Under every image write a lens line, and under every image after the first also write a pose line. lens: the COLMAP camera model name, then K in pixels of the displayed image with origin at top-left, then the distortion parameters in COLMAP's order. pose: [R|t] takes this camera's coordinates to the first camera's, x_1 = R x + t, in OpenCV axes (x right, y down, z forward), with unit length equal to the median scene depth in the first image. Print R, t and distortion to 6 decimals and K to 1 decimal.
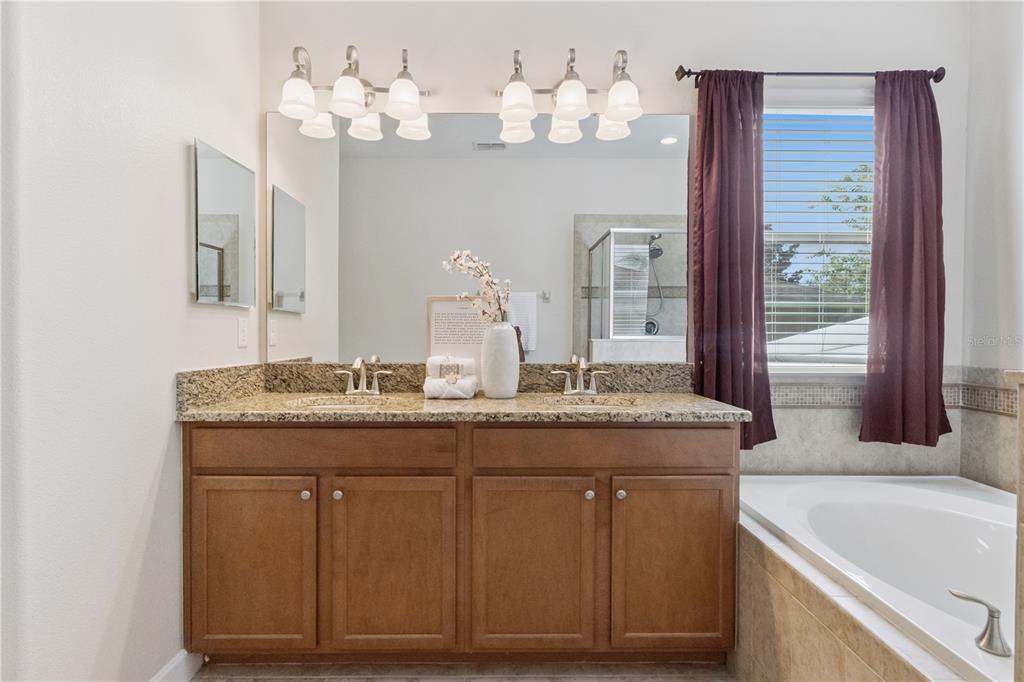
lens RADIAL K [[531.9, 0, 511.4], [0, 531.9, 340.7], [0, 0, 1]] dist [0.007795, 0.001307]
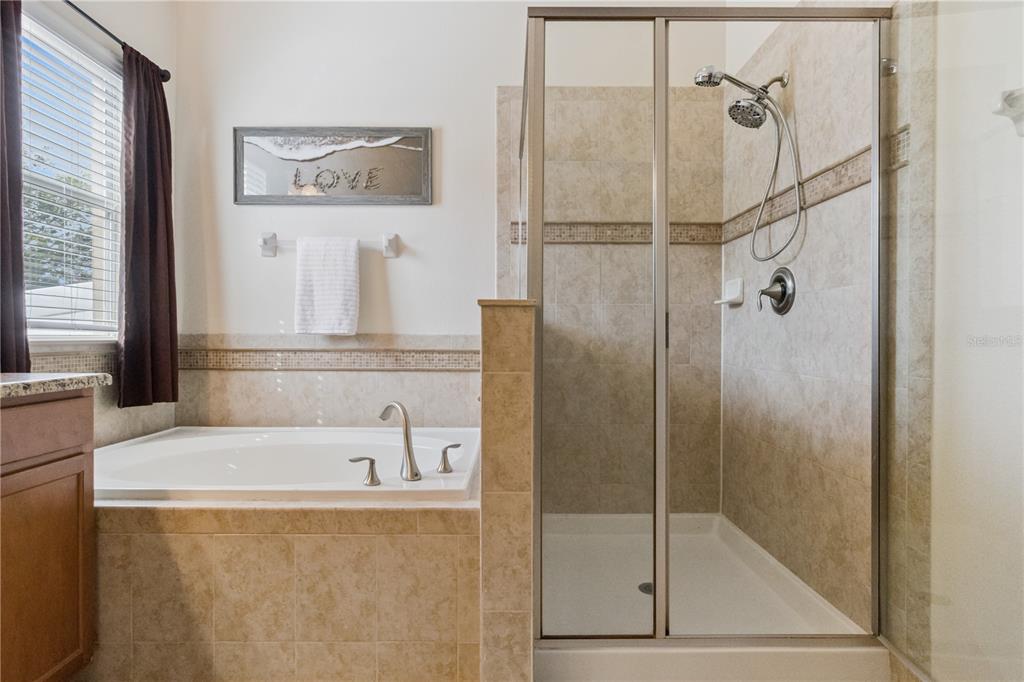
lens RADIAL K [[531.9, 0, 510.0], [0, 531.9, 339.2], [0, 0, 1]] dist [0.007795, 0.001307]
pose [[0.011654, -0.007643, 0.999903, -0.338724], [0.008989, 0.999931, 0.007538, 0.060874], [-0.999892, 0.008900, 0.011722, 0.267605]]
